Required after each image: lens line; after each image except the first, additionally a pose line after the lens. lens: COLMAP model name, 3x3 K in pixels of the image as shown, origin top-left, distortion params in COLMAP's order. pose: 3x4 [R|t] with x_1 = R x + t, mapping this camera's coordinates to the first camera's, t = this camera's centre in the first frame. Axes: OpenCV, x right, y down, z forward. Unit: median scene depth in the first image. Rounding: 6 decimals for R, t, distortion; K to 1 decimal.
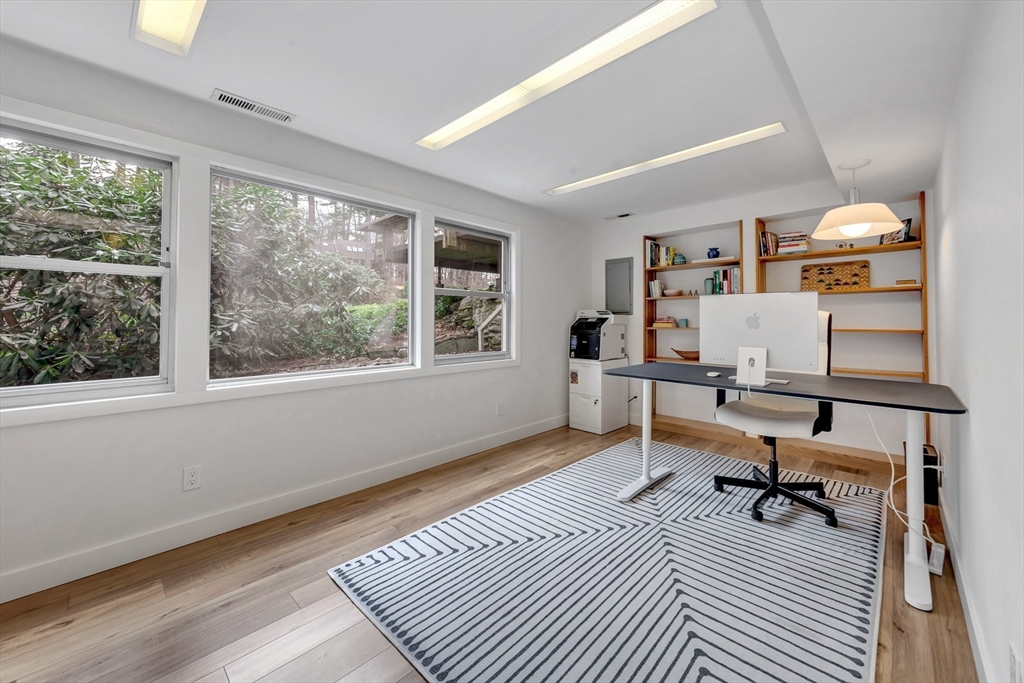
lens RADIAL K [[391.0, 0, 546.9], [0, 391.0, 315.3], [0, 0, 1]] dist [0.001361, 0.000013]
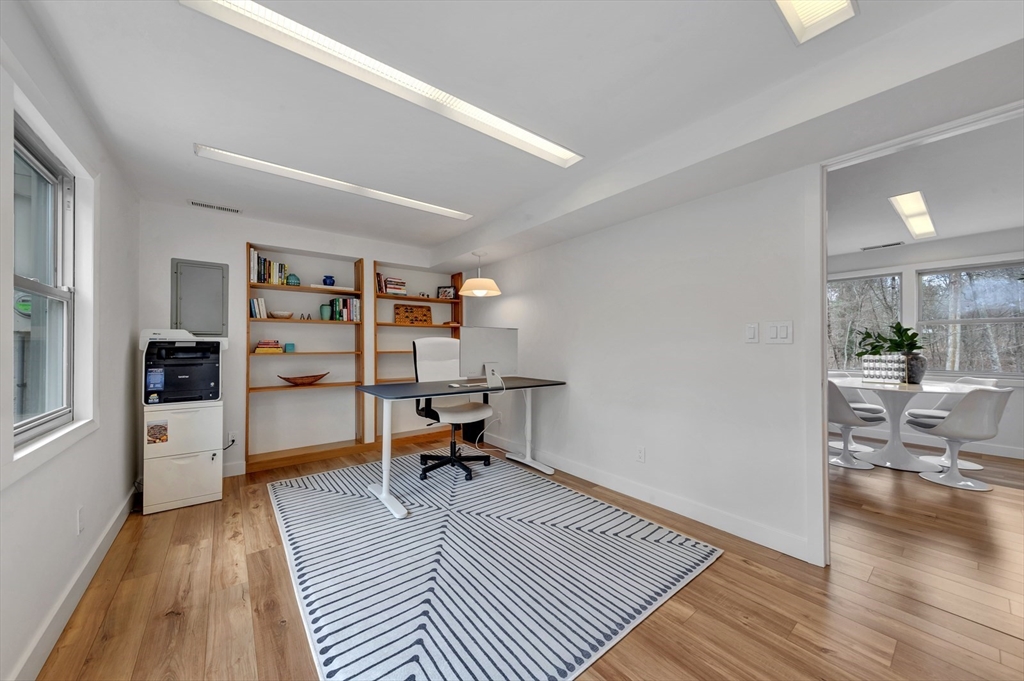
lens RADIAL K [[368.7, 0, 507.7], [0, 368.7, 343.2], [0, 0, 1]] dist [0.002313, 0.000144]
pose [[0.179450, 0.004107, 0.983759, -0.513653], [-0.013393, 0.999909, -0.001731, 0.003968], [-0.983676, -0.012865, 0.179488, 0.389464]]
